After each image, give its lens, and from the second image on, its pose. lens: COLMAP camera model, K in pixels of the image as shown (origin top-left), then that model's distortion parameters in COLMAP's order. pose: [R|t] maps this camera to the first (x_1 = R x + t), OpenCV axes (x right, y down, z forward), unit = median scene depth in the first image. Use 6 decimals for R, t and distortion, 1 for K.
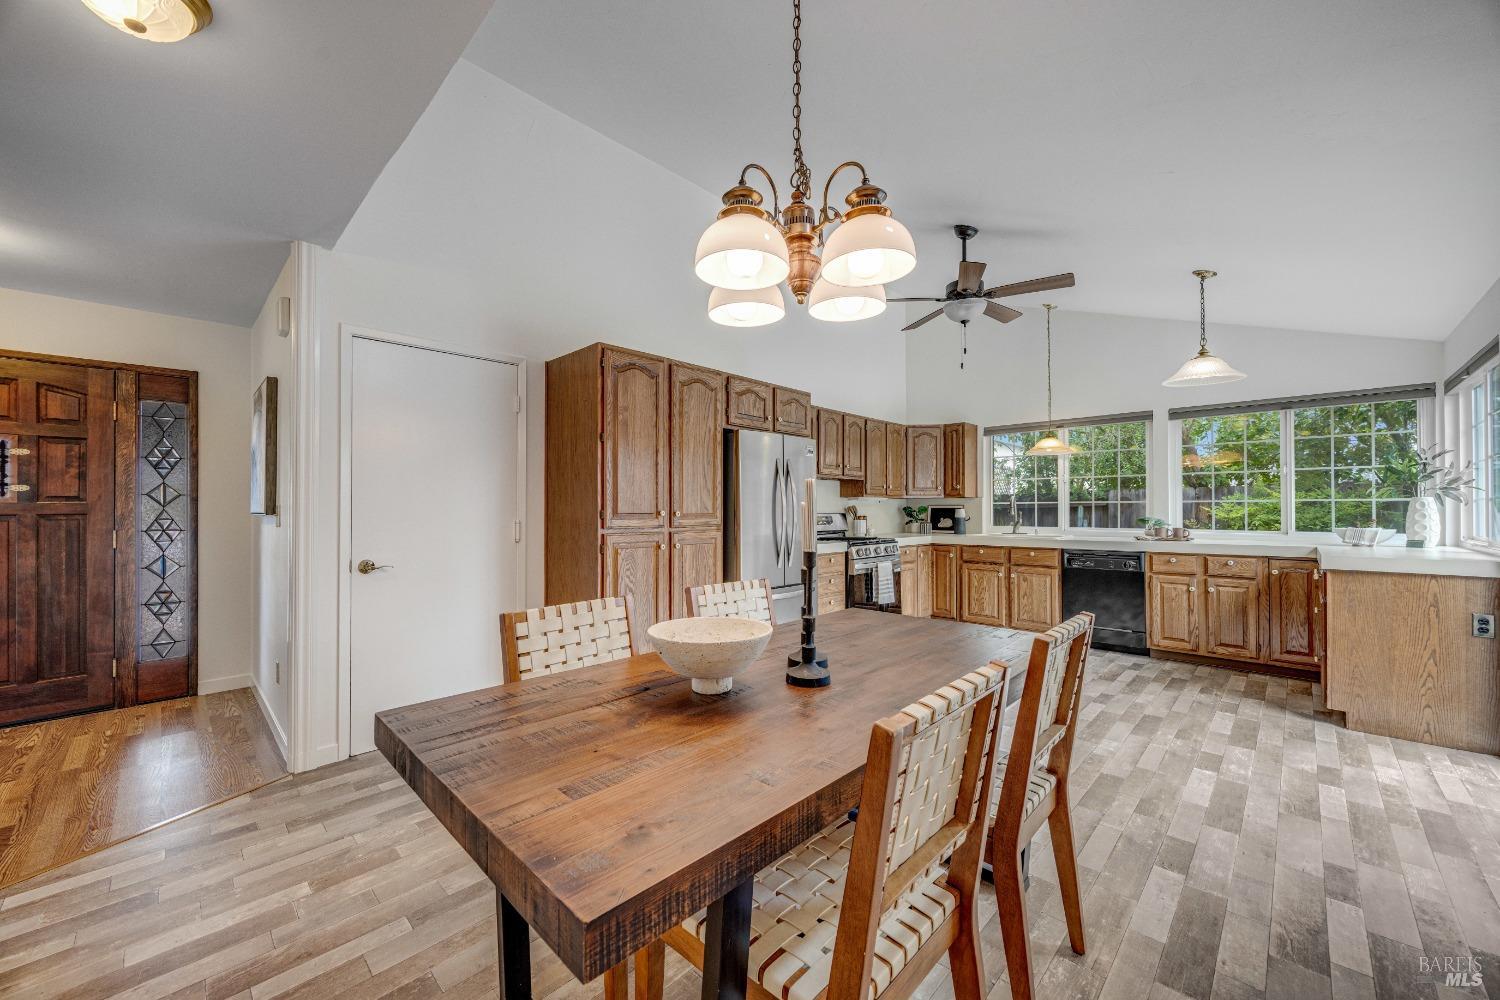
lens RADIAL K [[584.3, 0, 750.0], [0, 584.3, 500.0], [0, 0, 1]] dist [-0.001835, -0.000194]
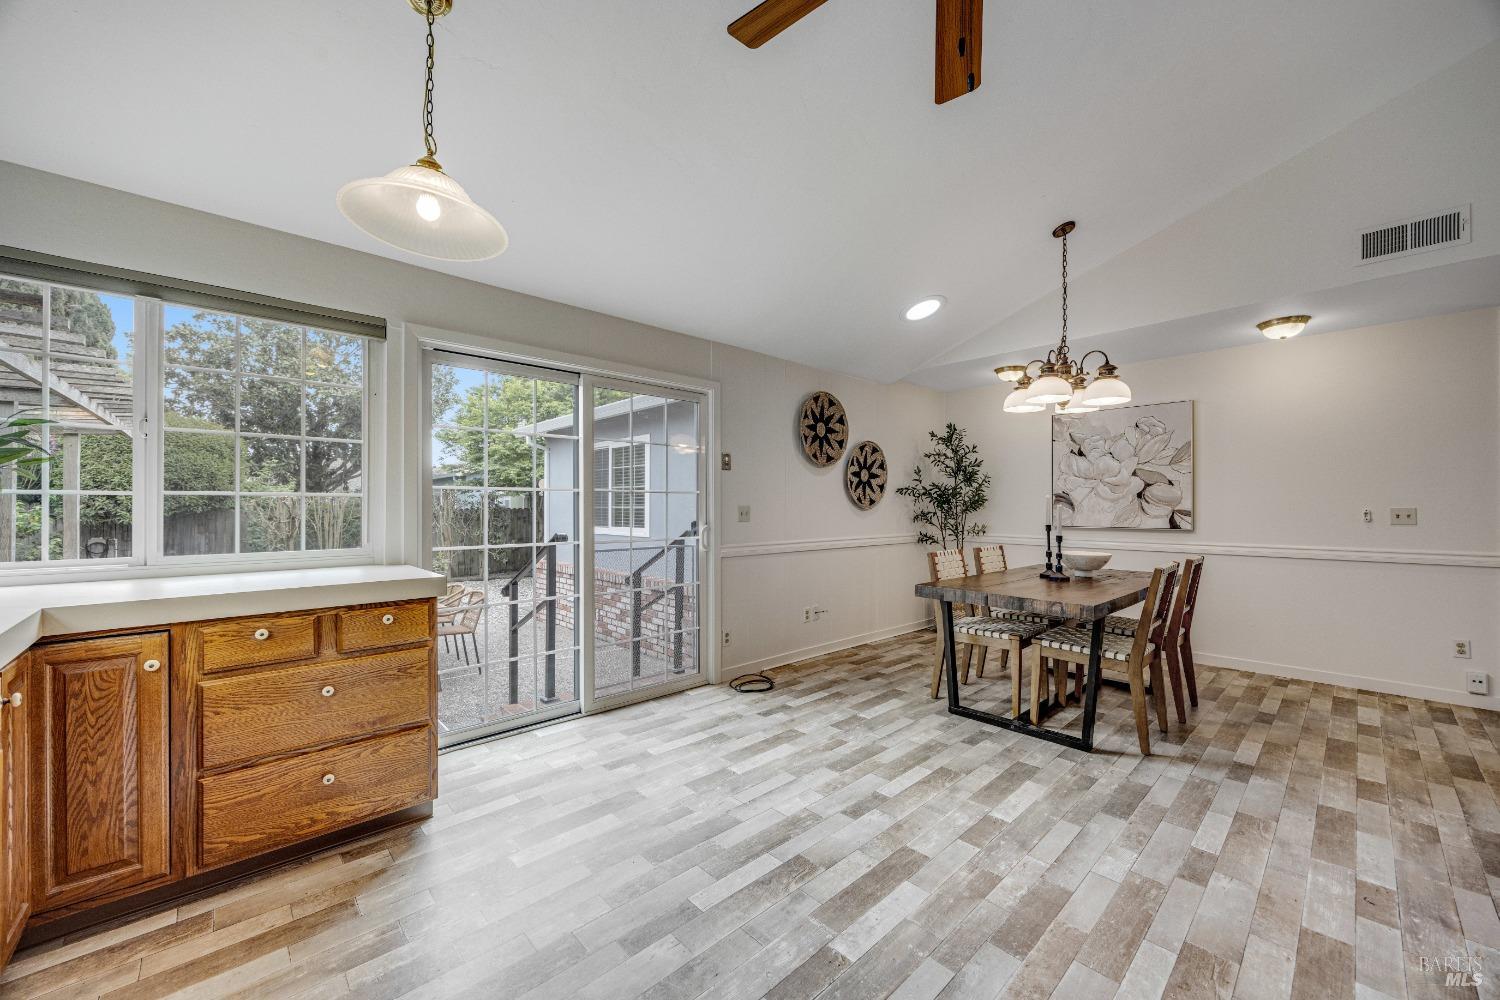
lens RADIAL K [[568.5, 0, 747.9], [0, 568.5, 506.0], [0, 0, 1]] dist [0.001341, 0.000144]
pose [[-0.998299, -0.000089, 0.058301, 0.372080], [-0.000940, 0.999893, -0.014583, 0.013341], [-0.058293, -0.014613, -0.998193, 1.050877]]
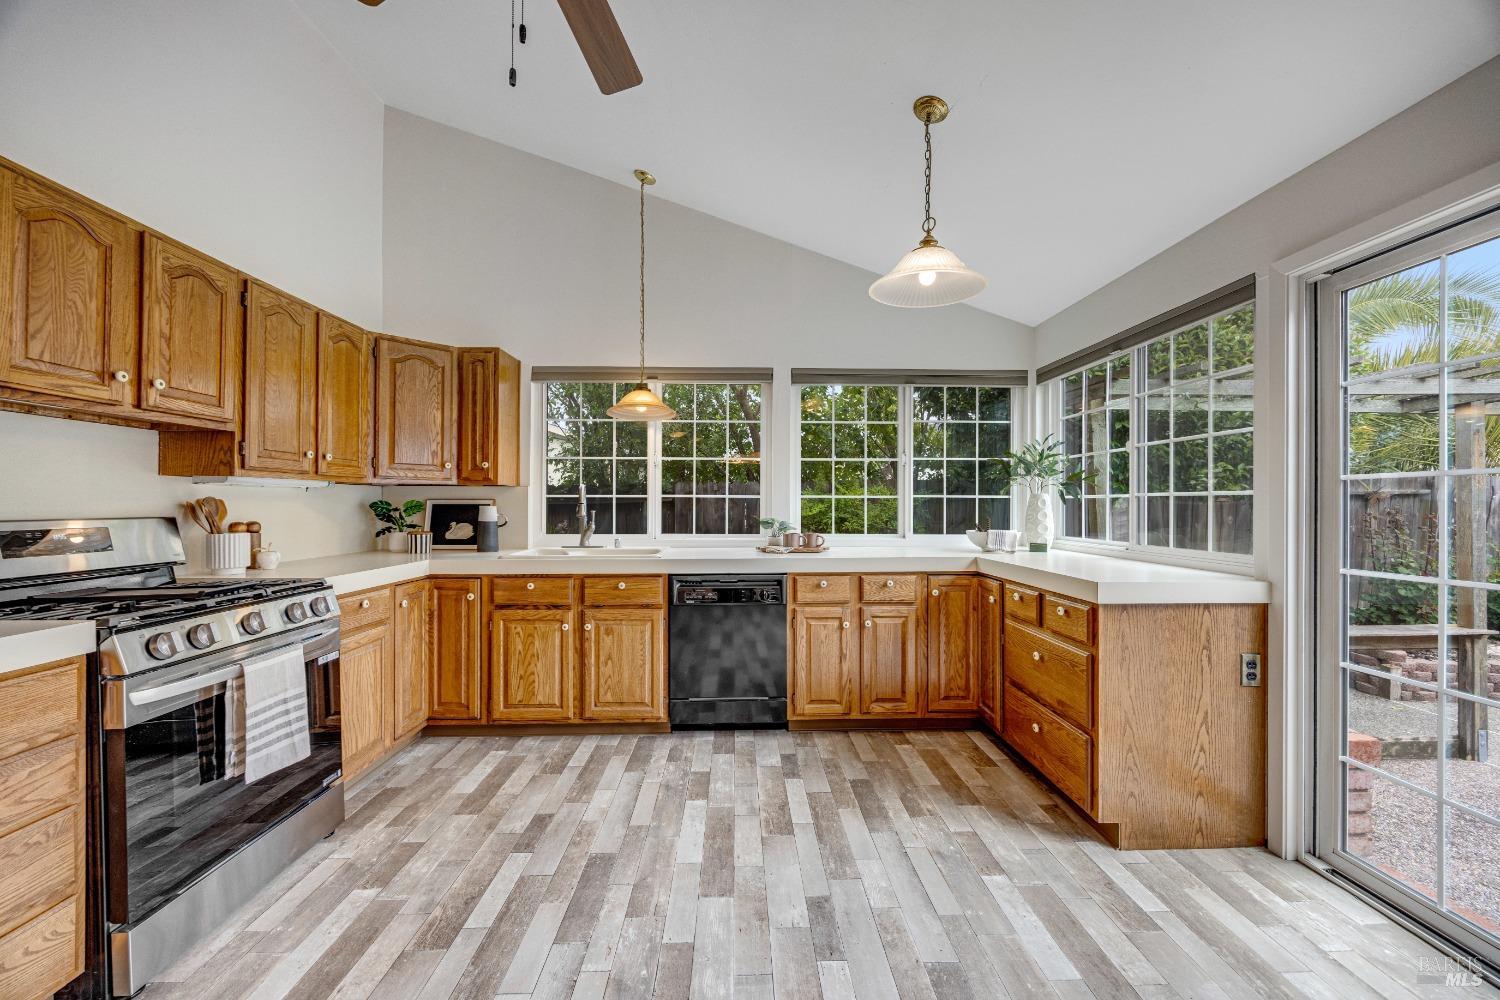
lens RADIAL K [[562.2, 0, 756.2], [0, 562.2, 502.9], [0, 0, 1]] dist [-0.001196, -0.000001]
pose [[0.696264, 0.004383, 0.717772, 0.185154], [-0.013772, 0.999879, 0.007253, 0.006287], [-0.717654, -0.014936, 0.696240, 0.537905]]
